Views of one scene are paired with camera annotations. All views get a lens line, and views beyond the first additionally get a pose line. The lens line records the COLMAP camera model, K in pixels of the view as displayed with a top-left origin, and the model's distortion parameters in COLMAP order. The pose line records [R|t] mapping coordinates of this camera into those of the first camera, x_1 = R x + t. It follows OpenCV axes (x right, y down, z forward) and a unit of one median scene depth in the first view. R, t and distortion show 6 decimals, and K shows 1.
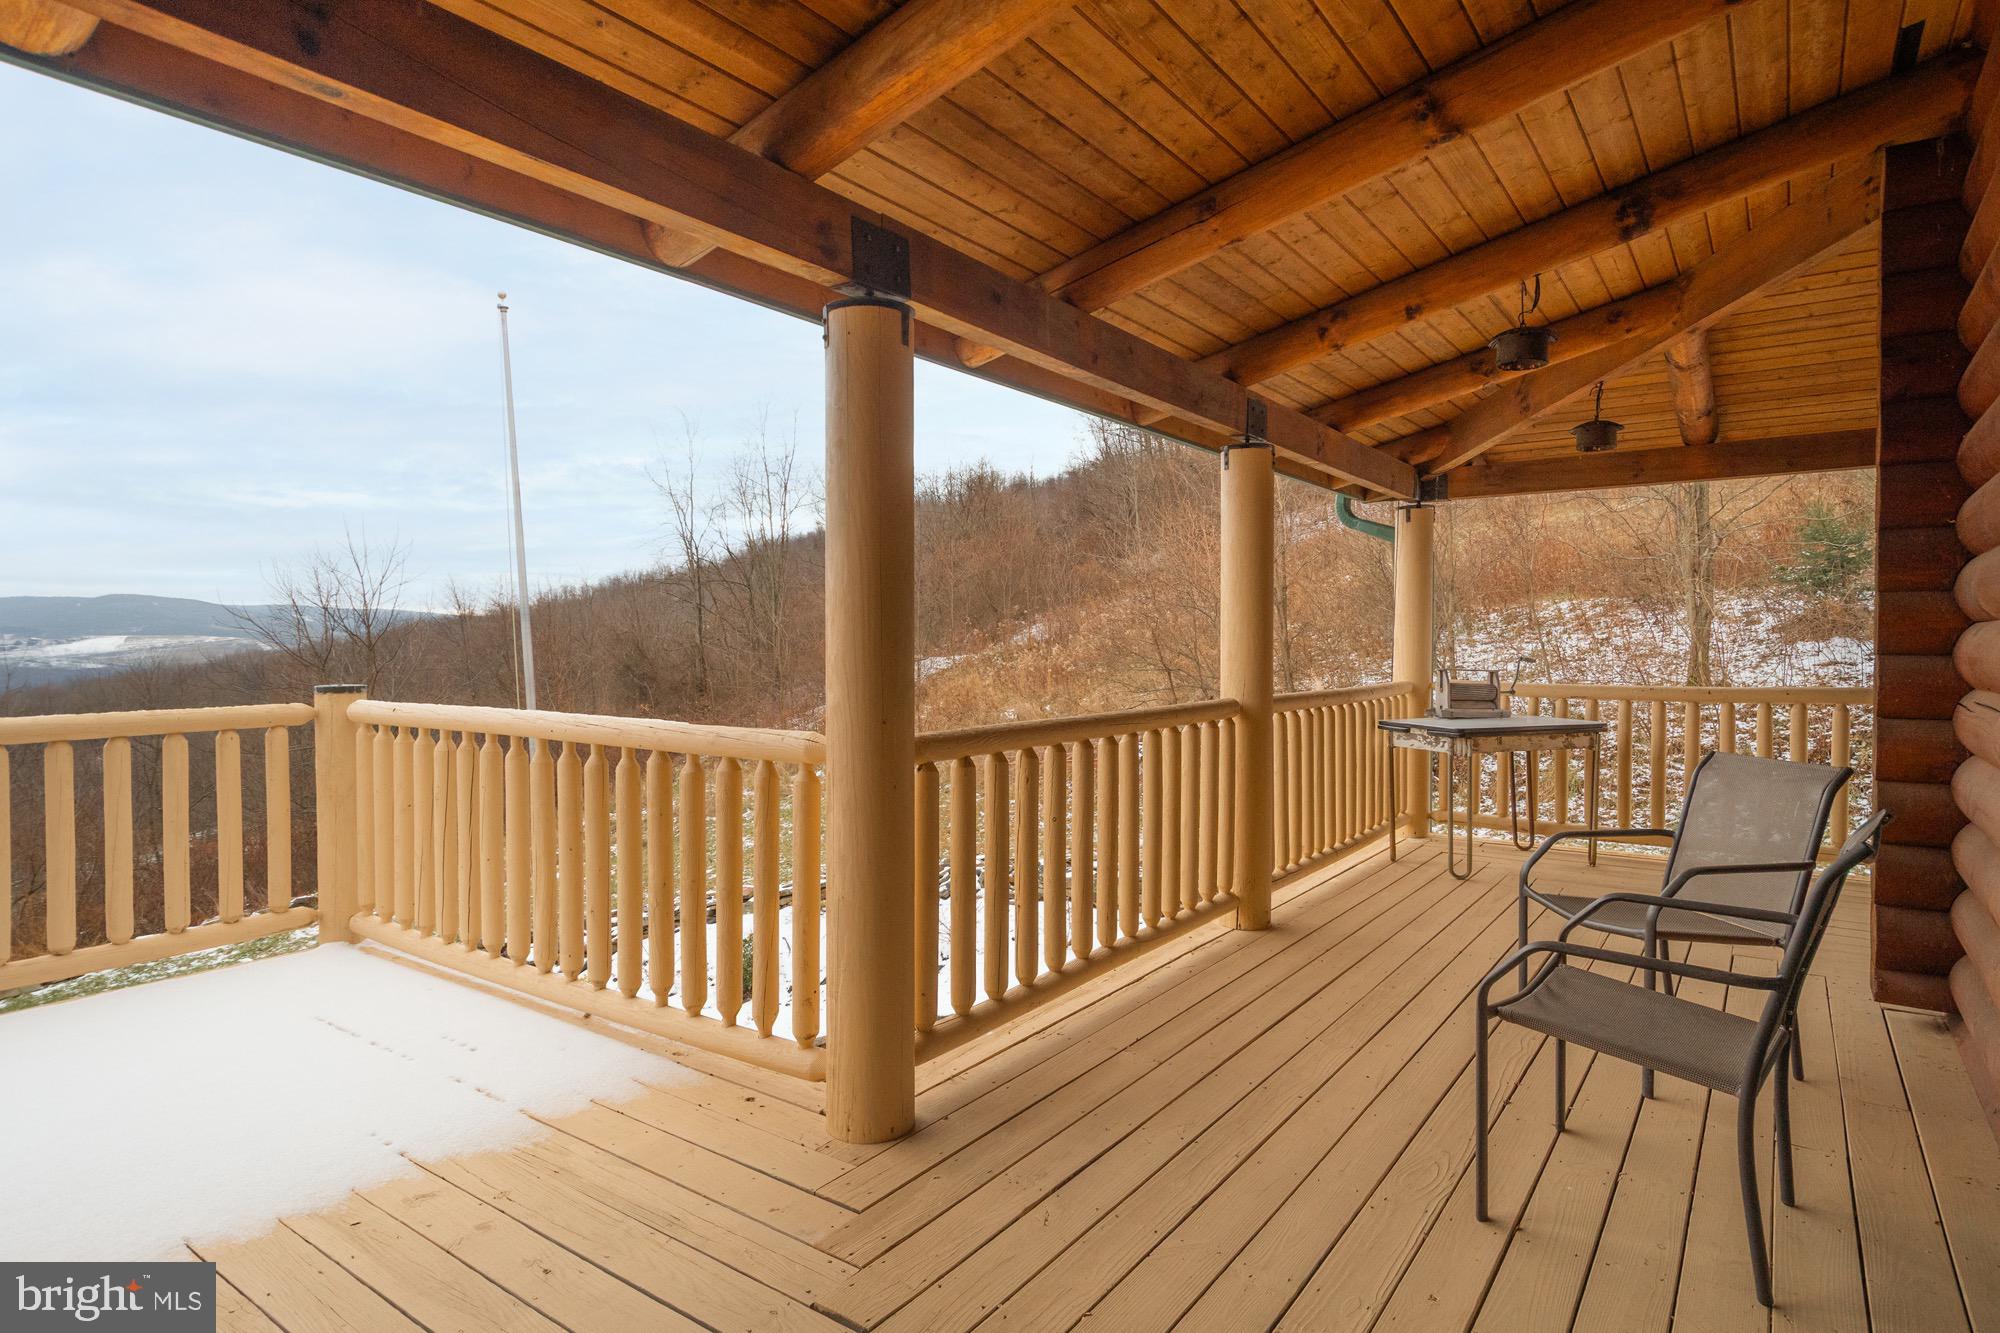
lens RADIAL K [[1044.4, 0, 1001.2], [0, 1044.4, 658.0], [0, 0, 1]] dist [-0.000628, -0.000363]
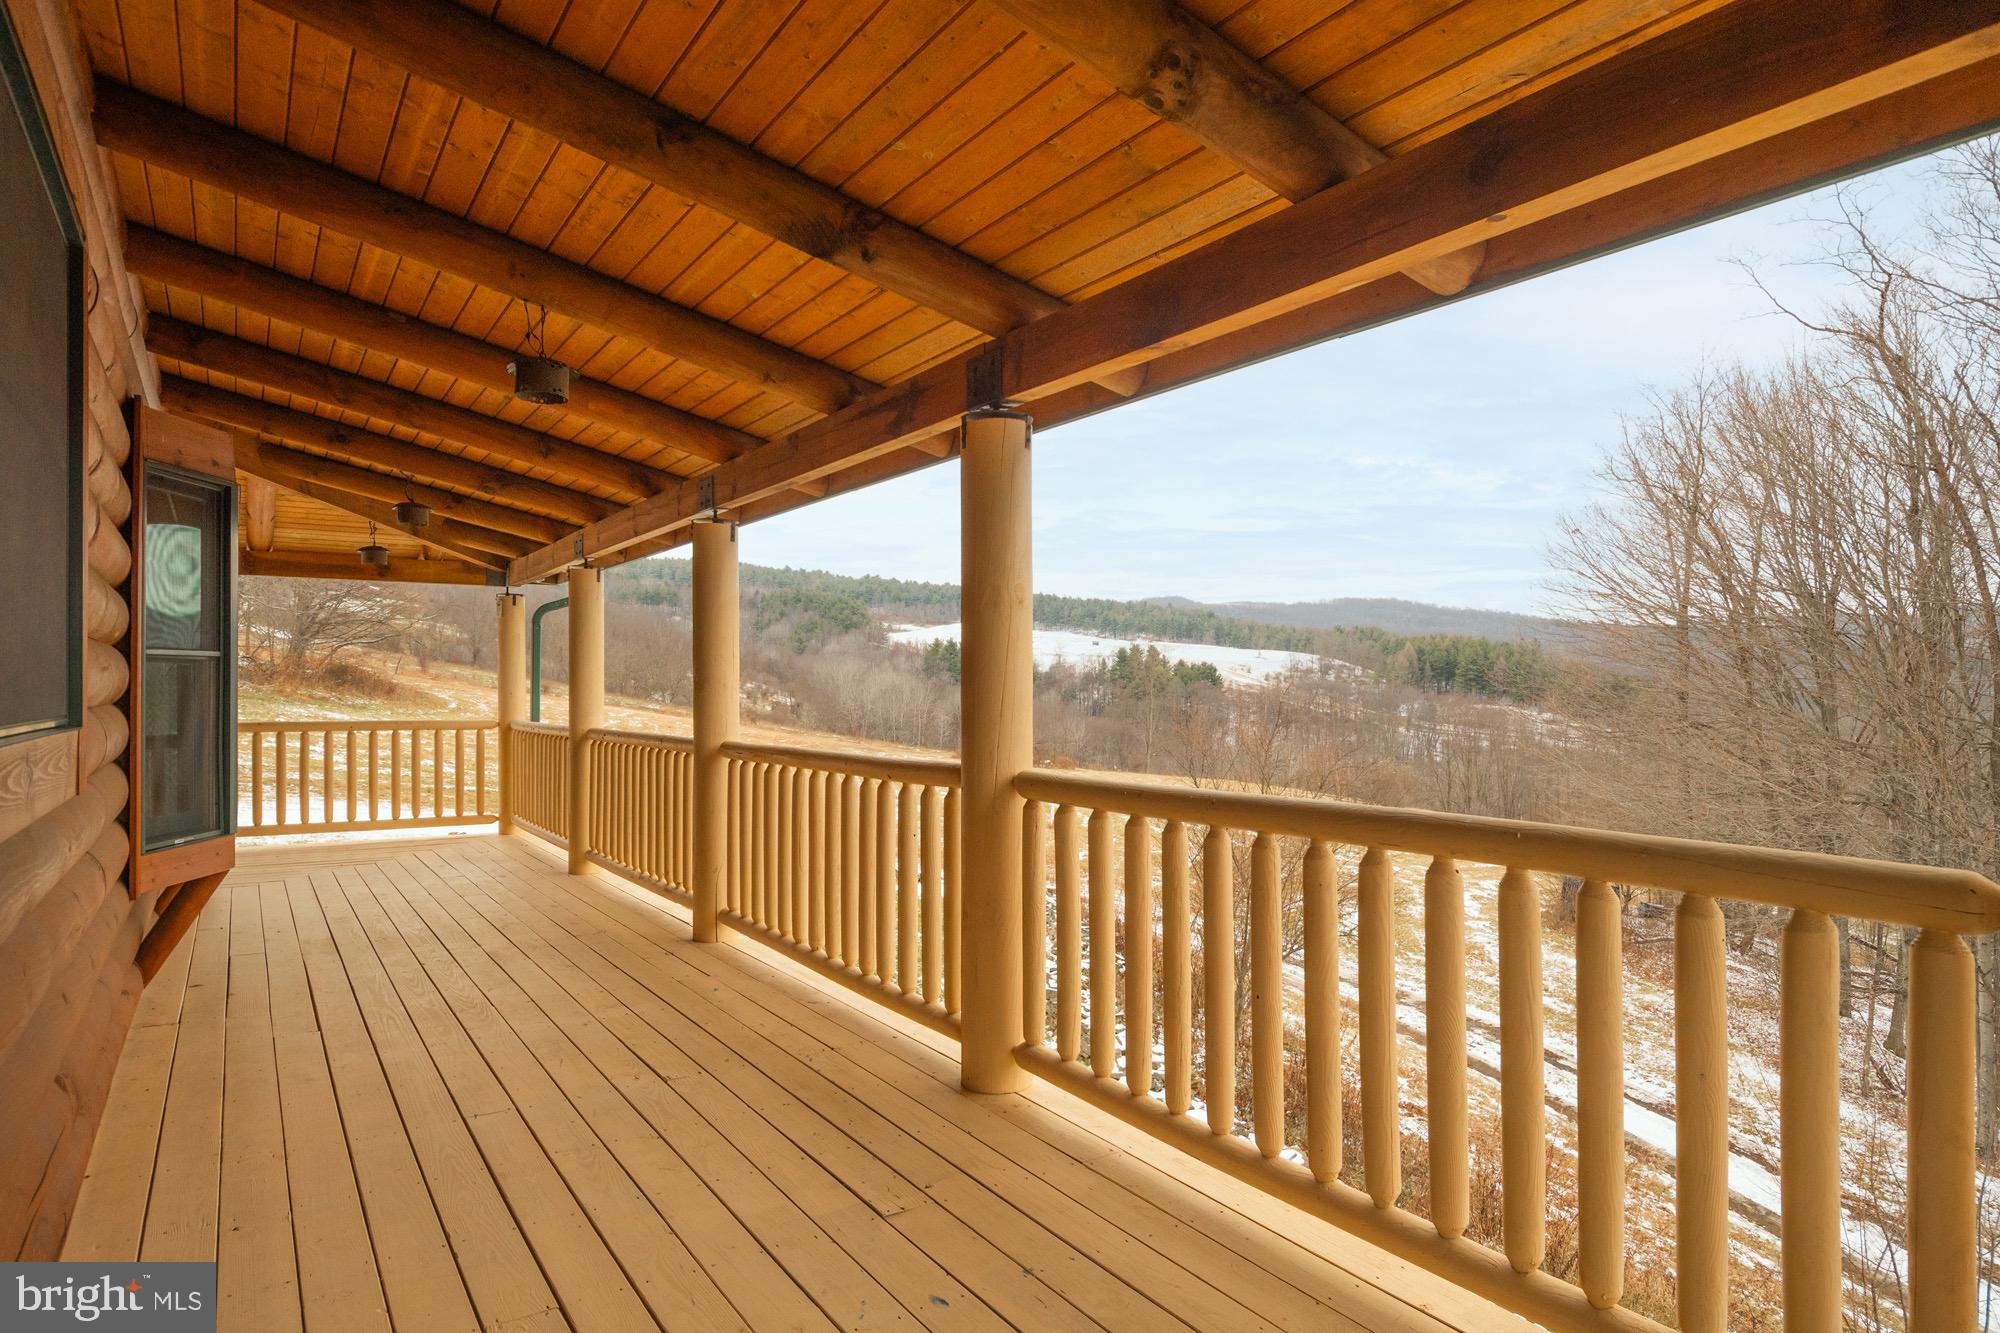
lens RADIAL K [[1205.5, 0, 1000.0], [0, 1205.5, 666.5], [0, 0, 1]] dist [-0.006544, -0.000651]
pose [[-0.340596, -0.008064, -0.940175, 1.155607], [-0.001309, 0.999966, -0.008103, -0.024878], [0.940209, -0.001529, -0.340595, 1.478450]]
